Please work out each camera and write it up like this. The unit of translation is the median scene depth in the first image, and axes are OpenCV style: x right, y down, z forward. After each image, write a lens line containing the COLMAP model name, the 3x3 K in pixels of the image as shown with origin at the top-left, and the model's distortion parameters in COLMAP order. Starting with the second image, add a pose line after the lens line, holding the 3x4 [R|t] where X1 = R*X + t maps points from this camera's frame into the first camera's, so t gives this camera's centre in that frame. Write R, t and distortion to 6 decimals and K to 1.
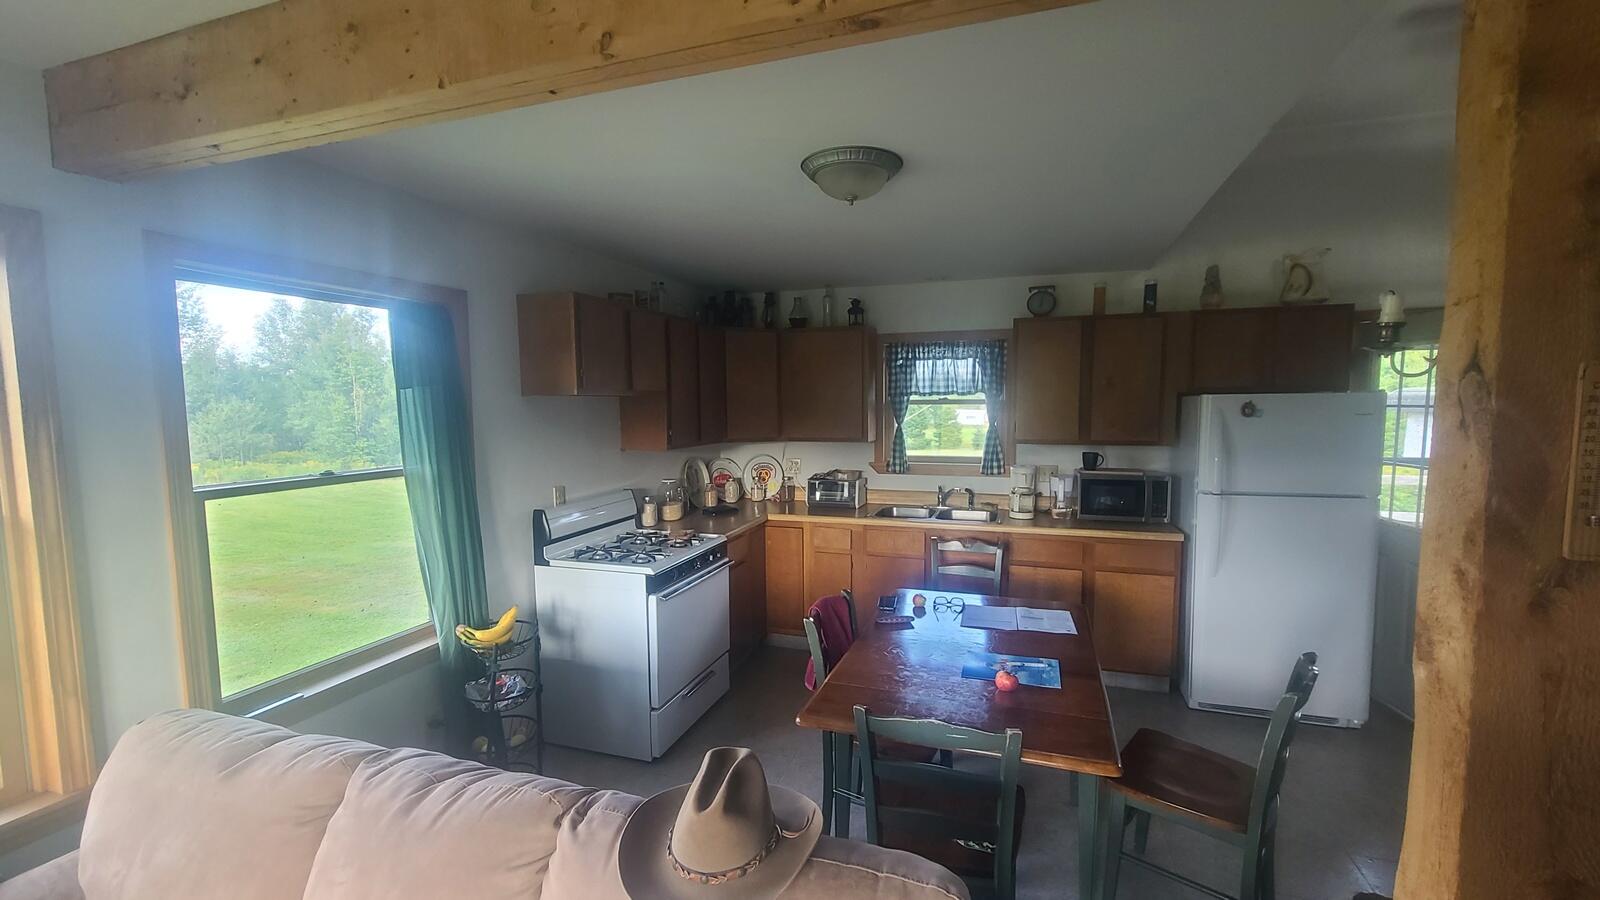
lens RADIAL K [[716.2, 0, 800.0], [0, 716.2, 450.0], [0, 0, 1]] dist [0.000114, 0.000052]
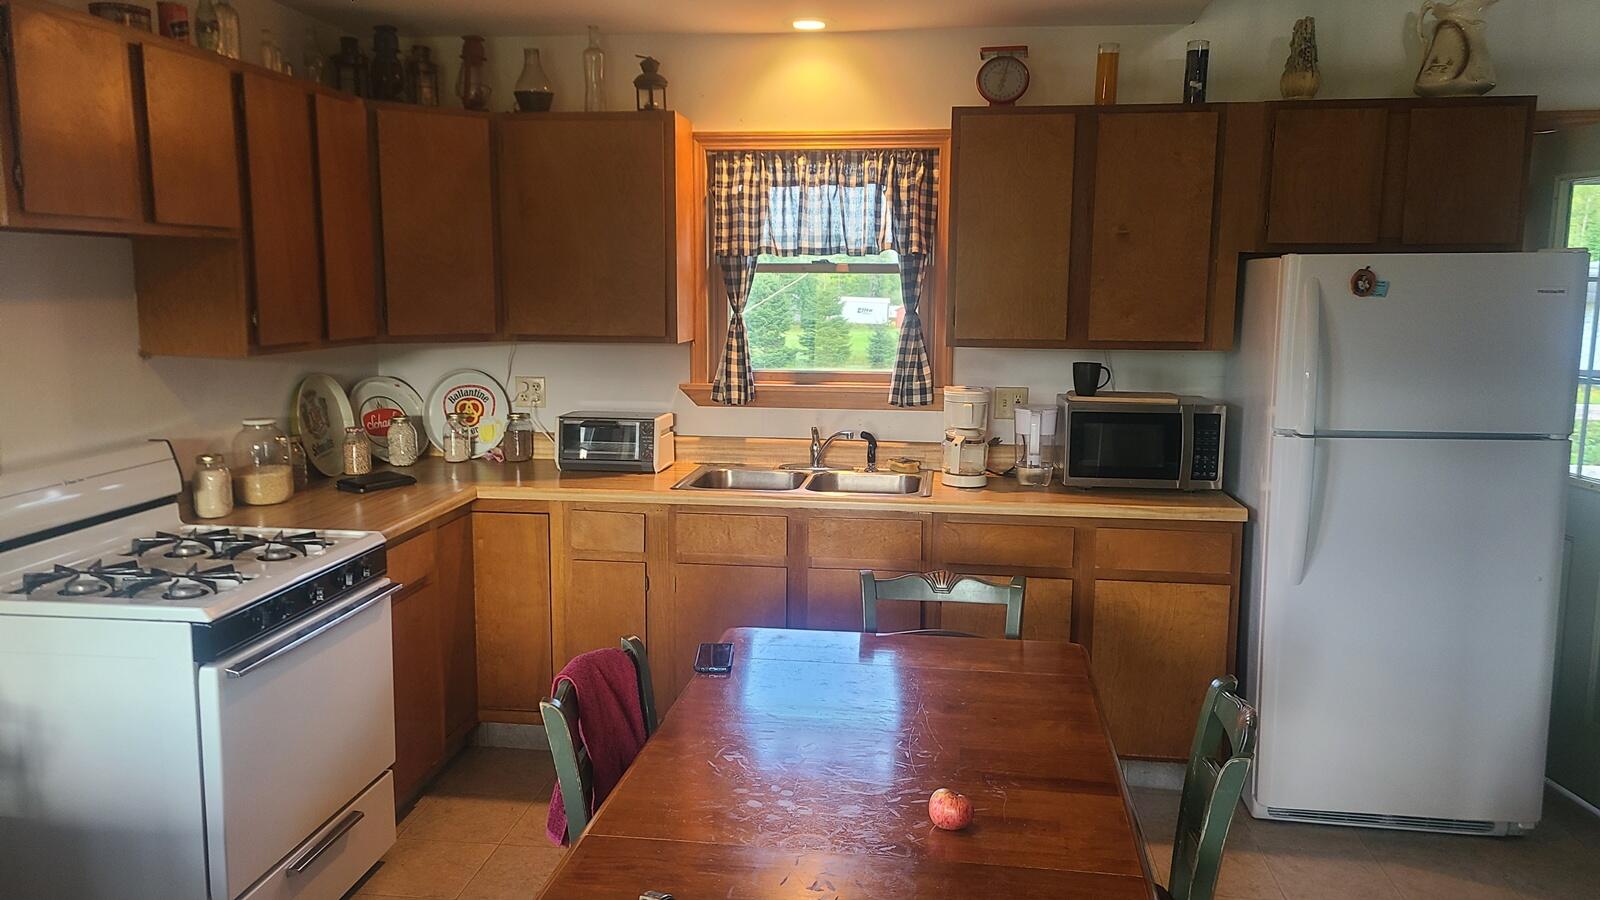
lens RADIAL K [[1250.8, 0, 800.0], [0, 1250.8, 450.0], [0, 0, 1]] dist [0.044236, 0.005268]
pose [[0.982768, -0.013206, 0.184372, 0.015713], [0.002010, 0.998149, 0.060784, 0.011031], [-0.184833, -0.059366, 0.980975, 0.103280]]
